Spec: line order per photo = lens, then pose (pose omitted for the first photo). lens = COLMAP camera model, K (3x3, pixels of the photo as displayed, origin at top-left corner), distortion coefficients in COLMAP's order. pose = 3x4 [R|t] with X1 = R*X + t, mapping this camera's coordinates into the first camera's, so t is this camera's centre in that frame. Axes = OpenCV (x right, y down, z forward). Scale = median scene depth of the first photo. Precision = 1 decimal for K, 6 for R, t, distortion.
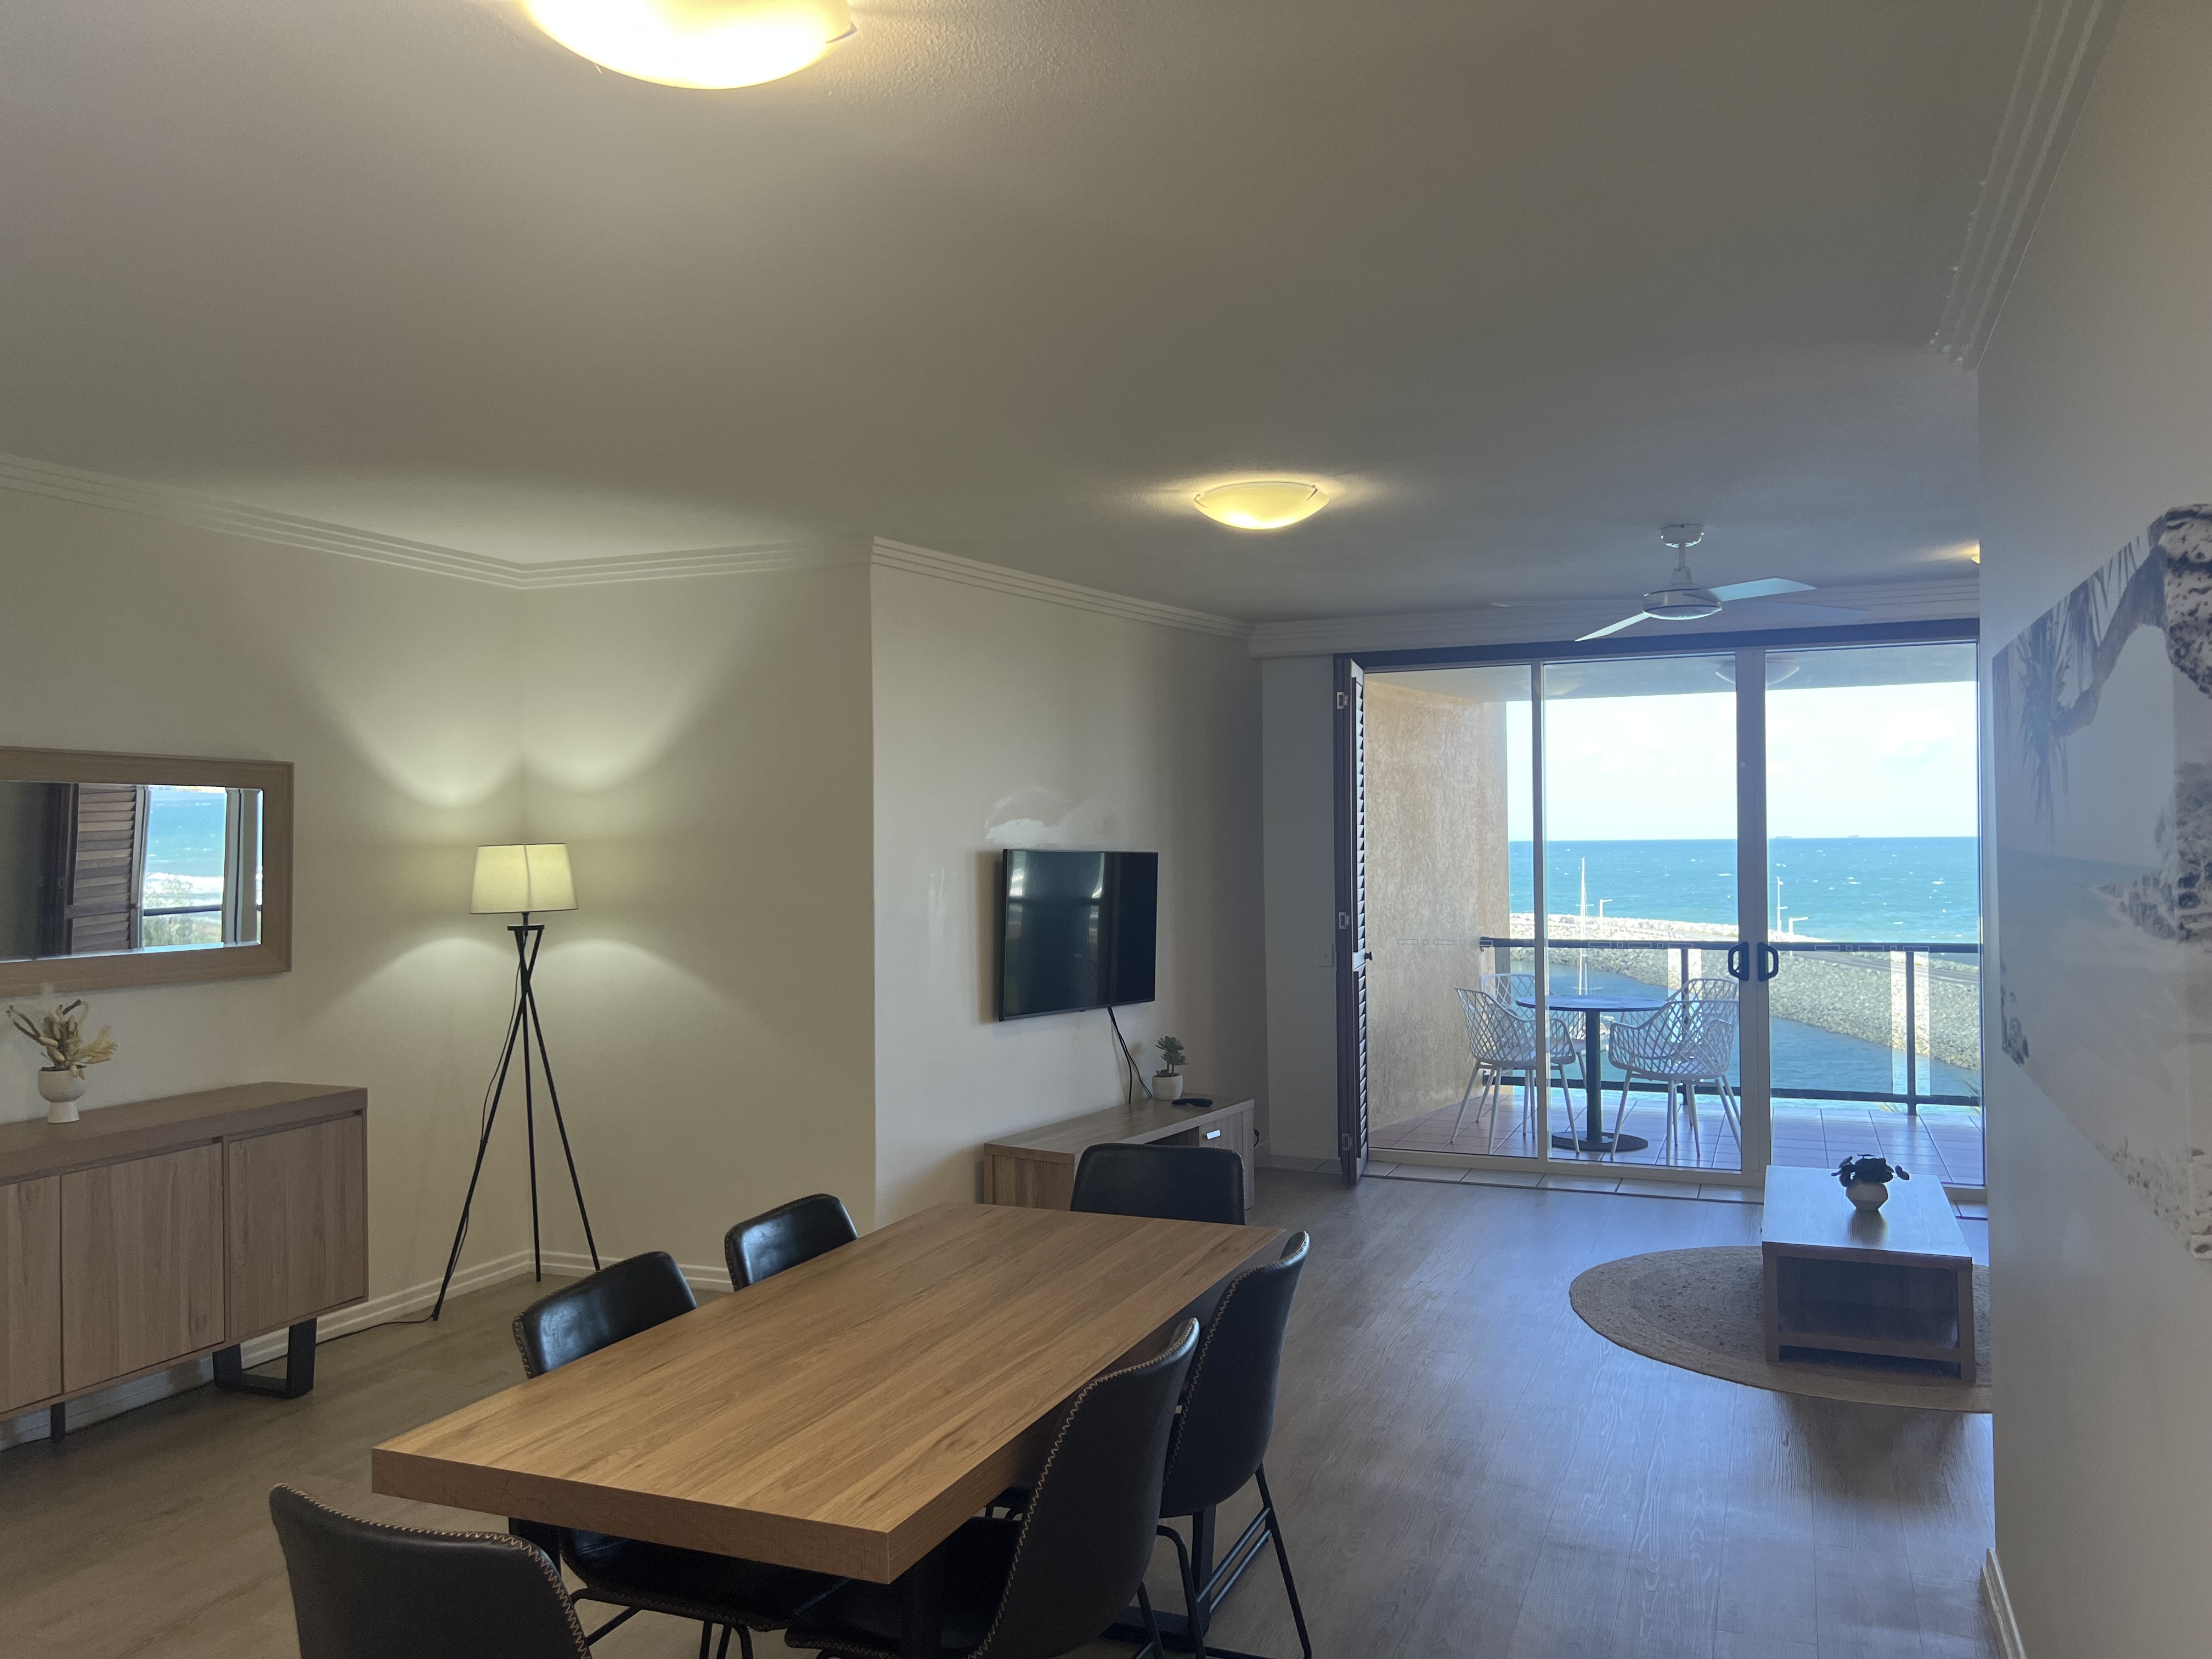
lens RADIAL K [[1666.5, 0, 1108.8], [0, 1666.5, 831.5], [0, 0, 1]] dist [-0.013477, -0.004914]
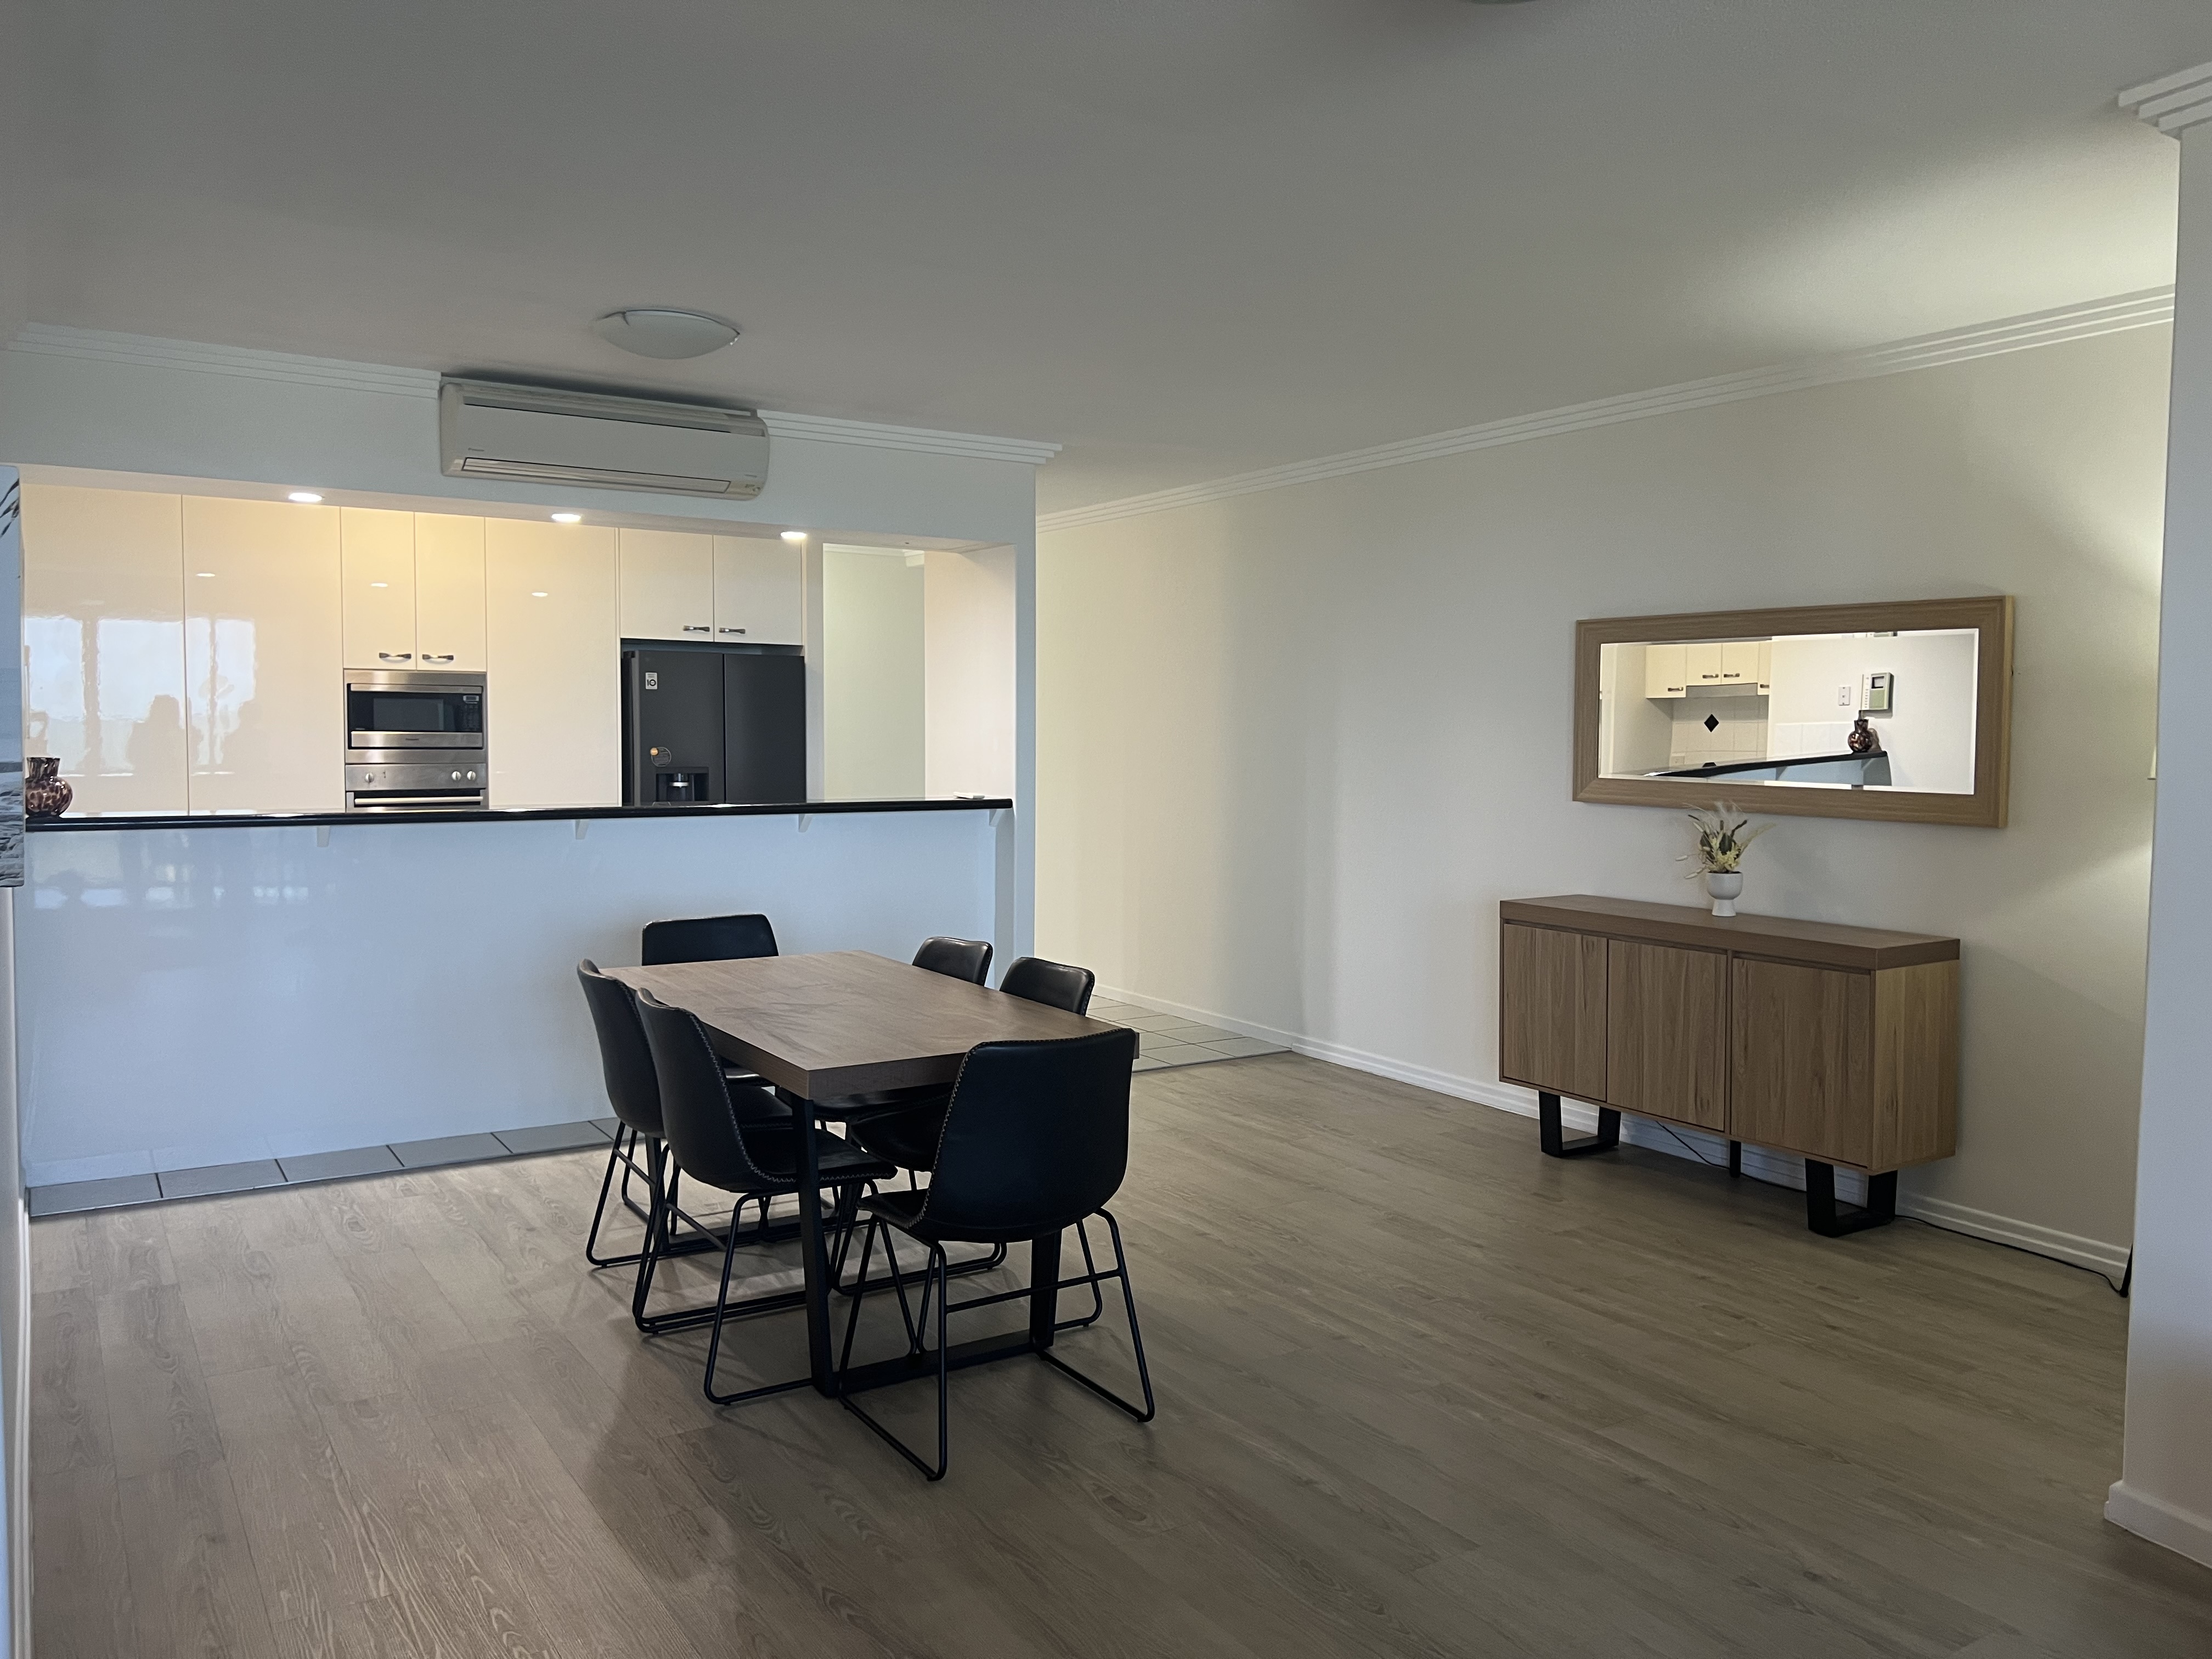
lens RADIAL K [[1666.5, 0, 1106.9], [0, 1666.5, 819.6], [0, 0, 1]] dist [-0.013477, -0.004914]
pose [[-0.569642, 0.063106, -0.819467, 0.531125], [0.008603, 0.997451, 0.070832, 0.011780], [0.821848, 0.033299, -0.568733, 1.117637]]
